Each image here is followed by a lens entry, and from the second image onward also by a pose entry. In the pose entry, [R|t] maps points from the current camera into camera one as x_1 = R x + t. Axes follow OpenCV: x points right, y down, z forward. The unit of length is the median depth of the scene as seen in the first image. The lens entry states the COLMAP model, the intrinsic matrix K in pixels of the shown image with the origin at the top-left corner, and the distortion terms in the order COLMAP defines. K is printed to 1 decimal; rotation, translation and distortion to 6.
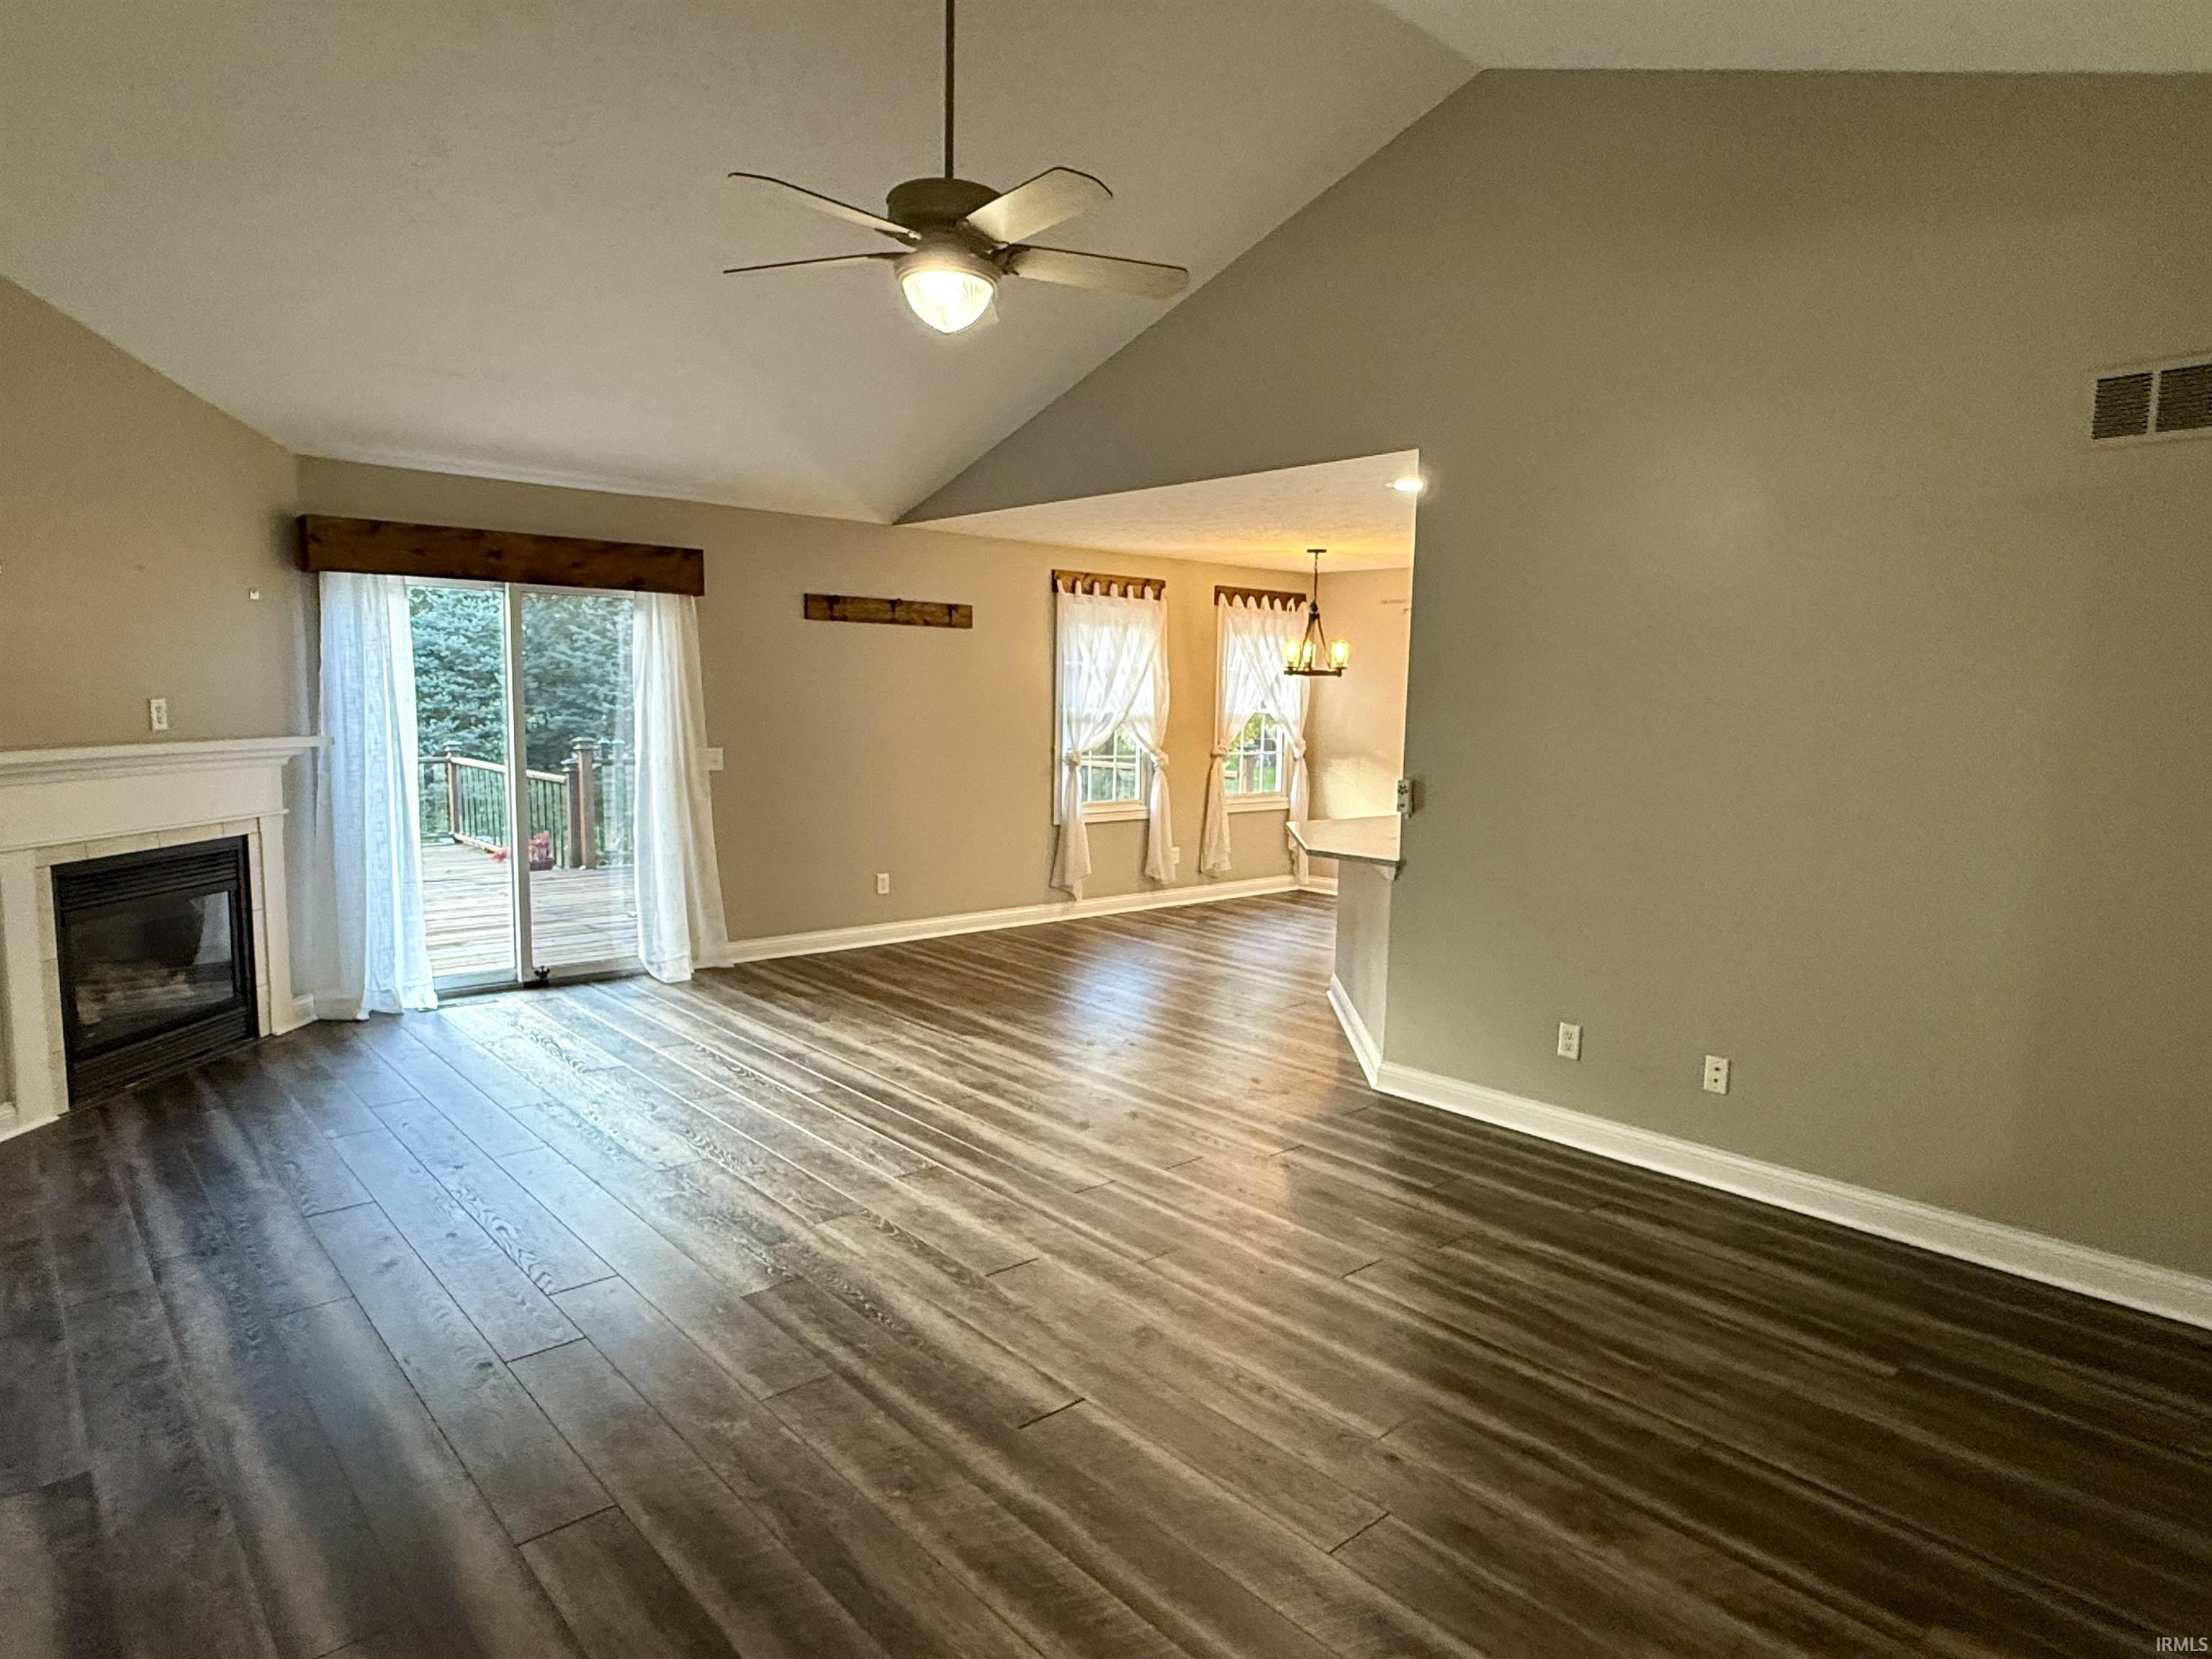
lens RADIAL K [[1294.0, 0, 1114.4], [0, 1294.0, 841.5], [0, 0, 1]] dist [-0.003823, -0.003065]
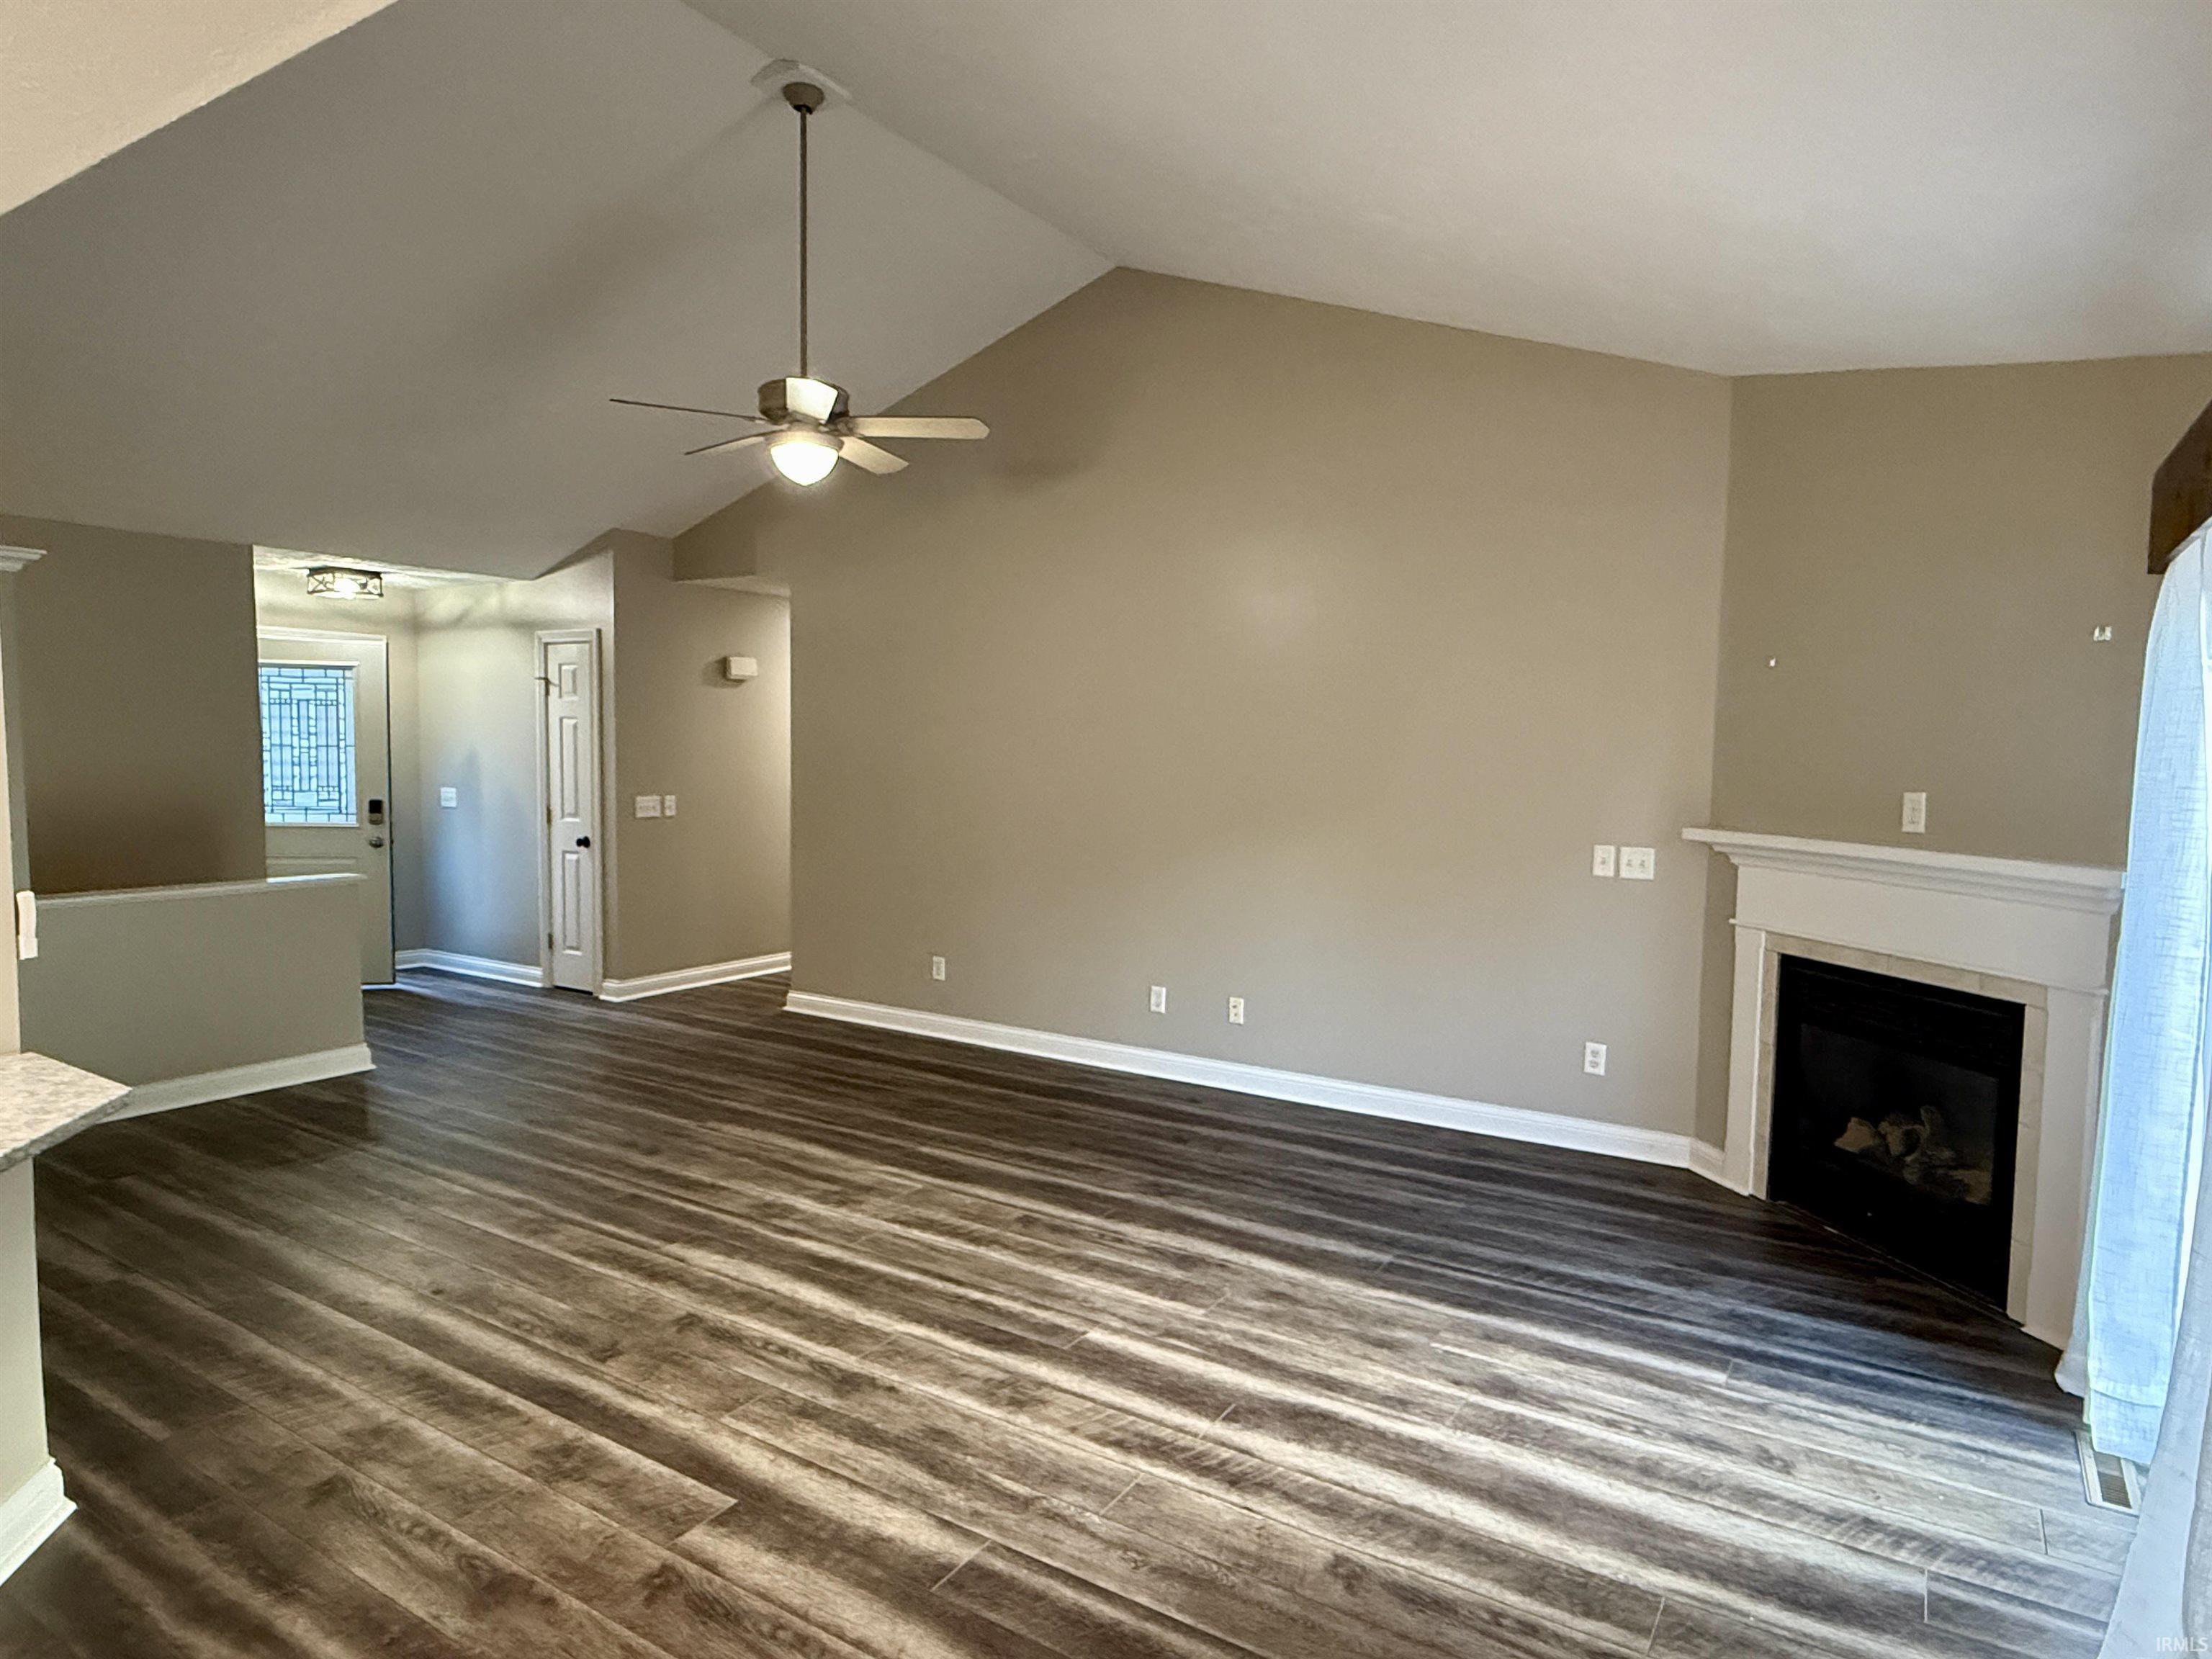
lens RADIAL K [[1294.0, 0, 1112.3], [0, 1294.0, 839.1], [0, 0, 1]] dist [-0.003823, -0.003065]
pose [[-0.961764, -0.016308, -0.273395, -0.044049], [-0.066359, 0.982358, 0.174843, -0.169539], [0.265720, 0.186300, -0.945878, 1.457851]]
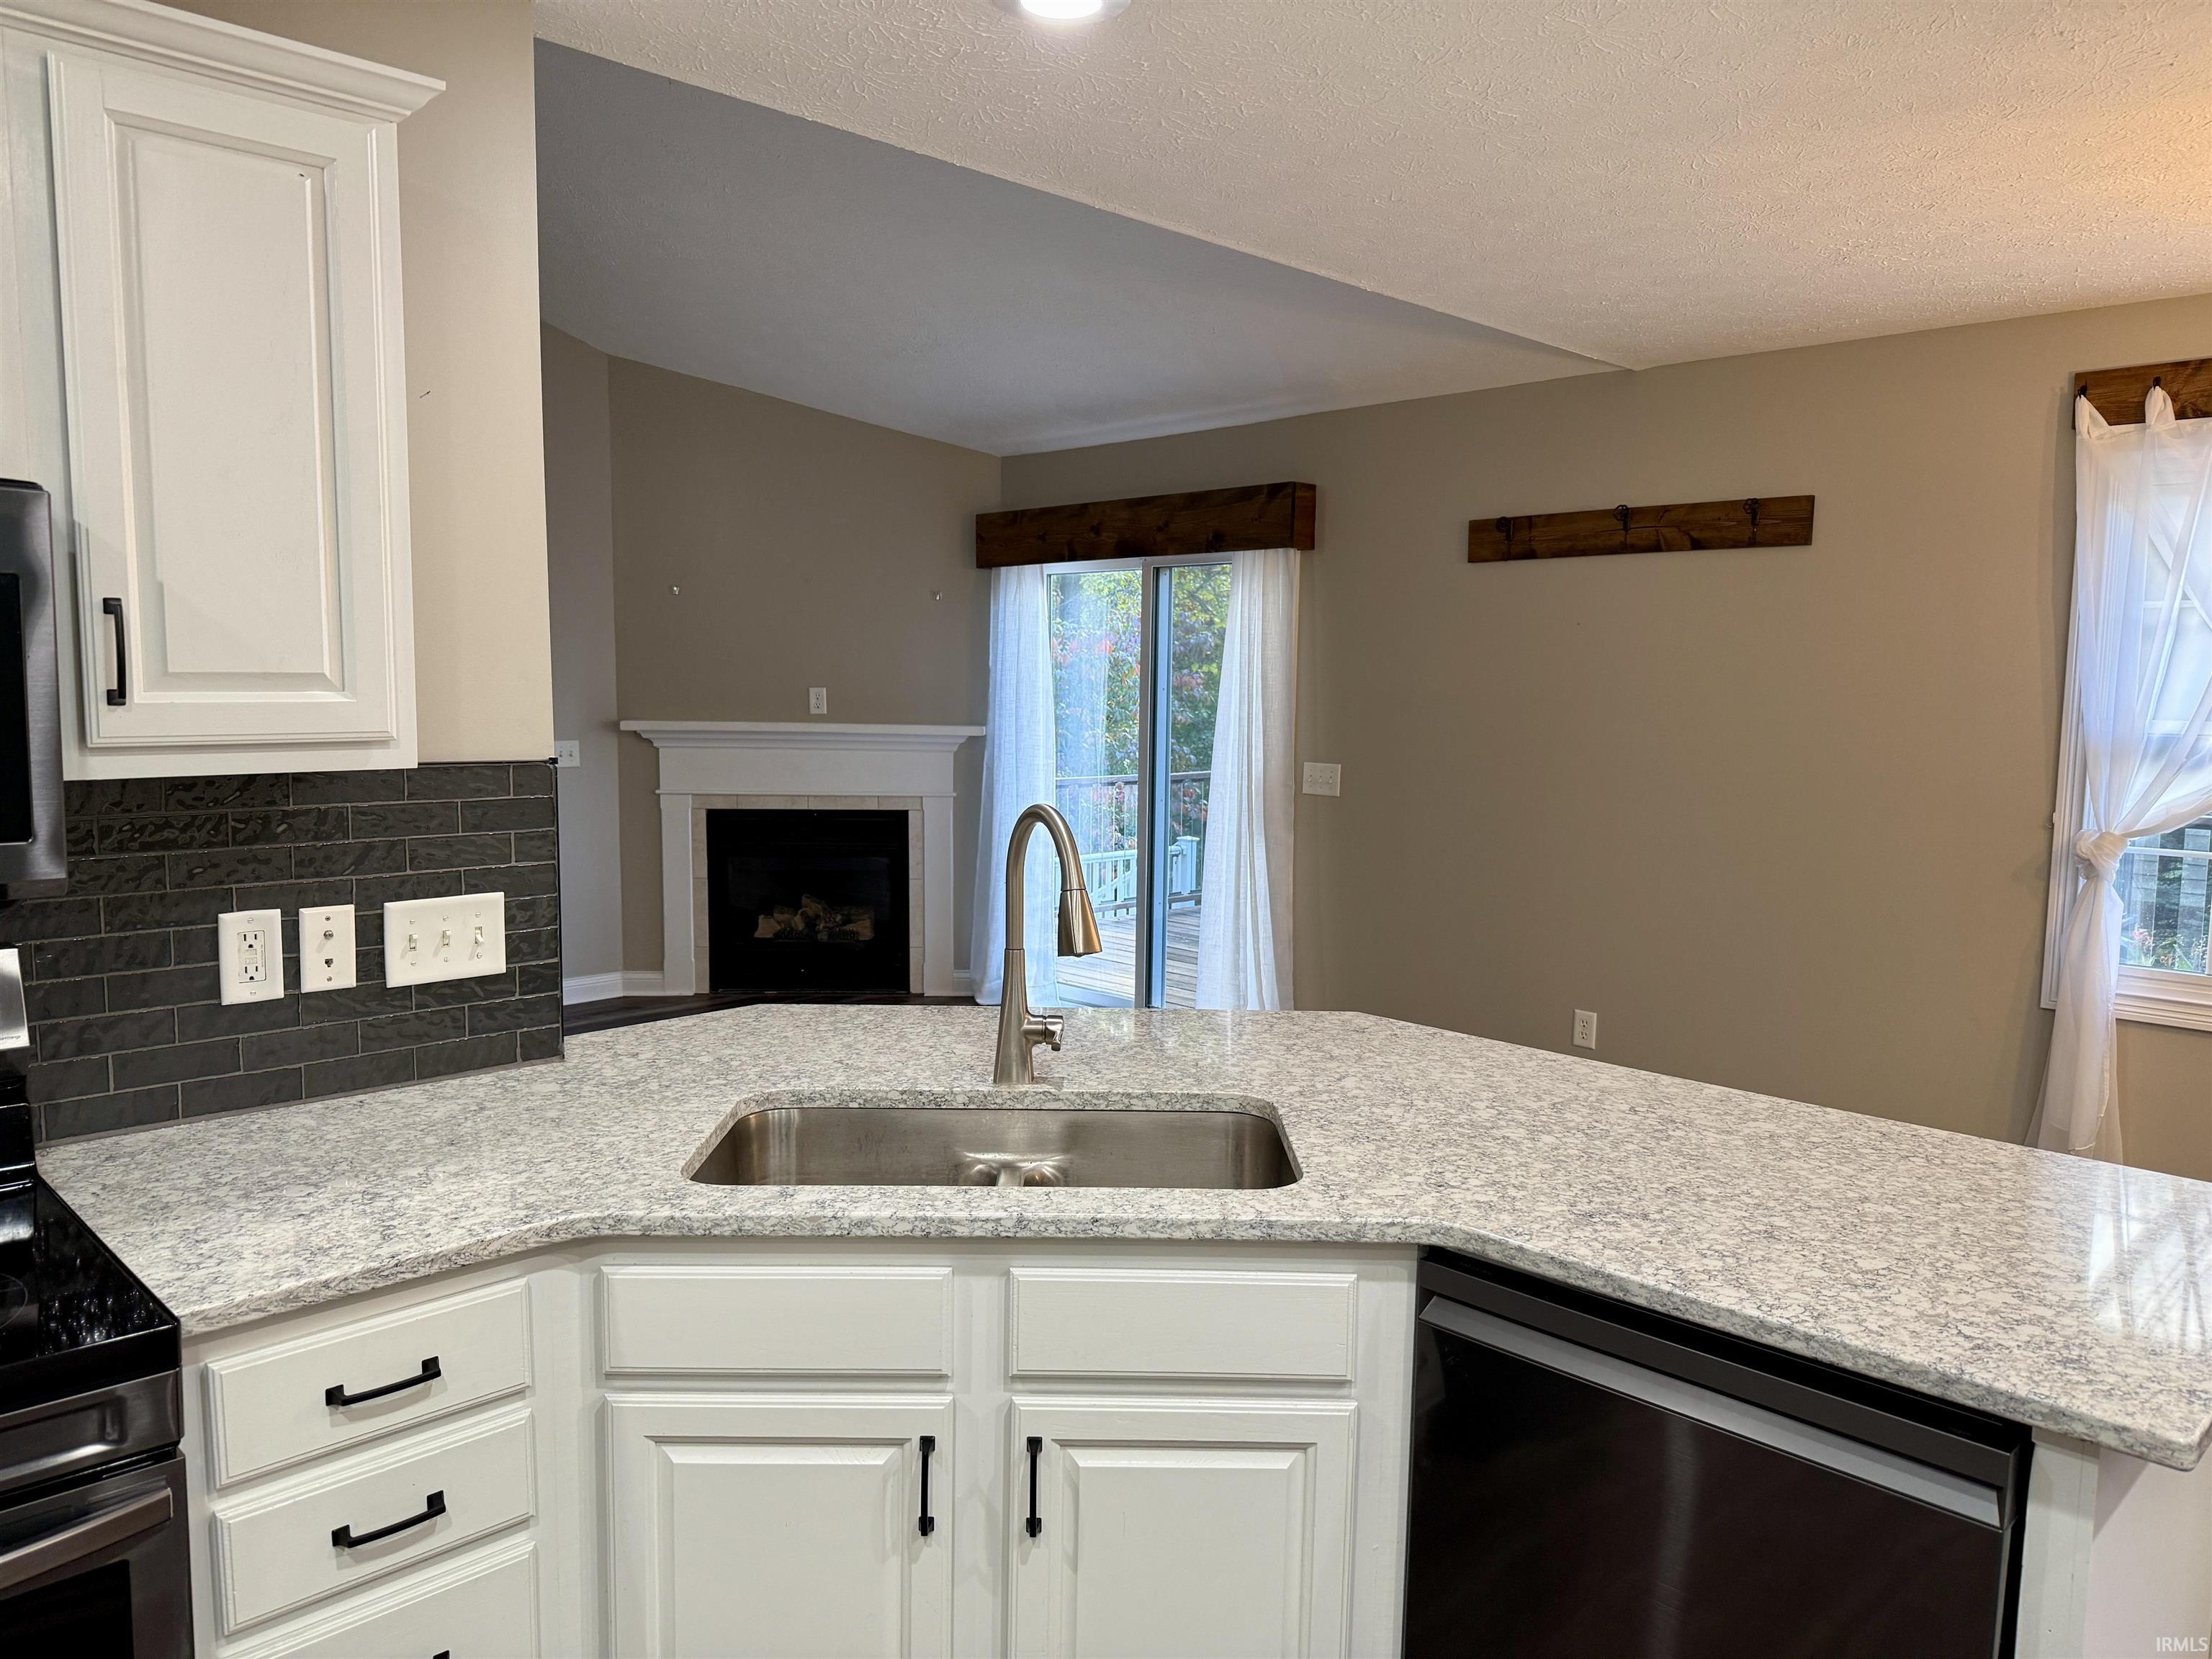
lens RADIAL K [[1588.7, 0, 1114.5], [0, 1588.7, 838.6], [0, 0, 1]] dist [0.052300, -0.042014]
pose [[0.056787, 0.083418, -0.994895, 0.703221], [-0.122066, 0.989607, 0.076008, -0.105751], [0.990896, 0.117126, 0.066379, 1.071392]]
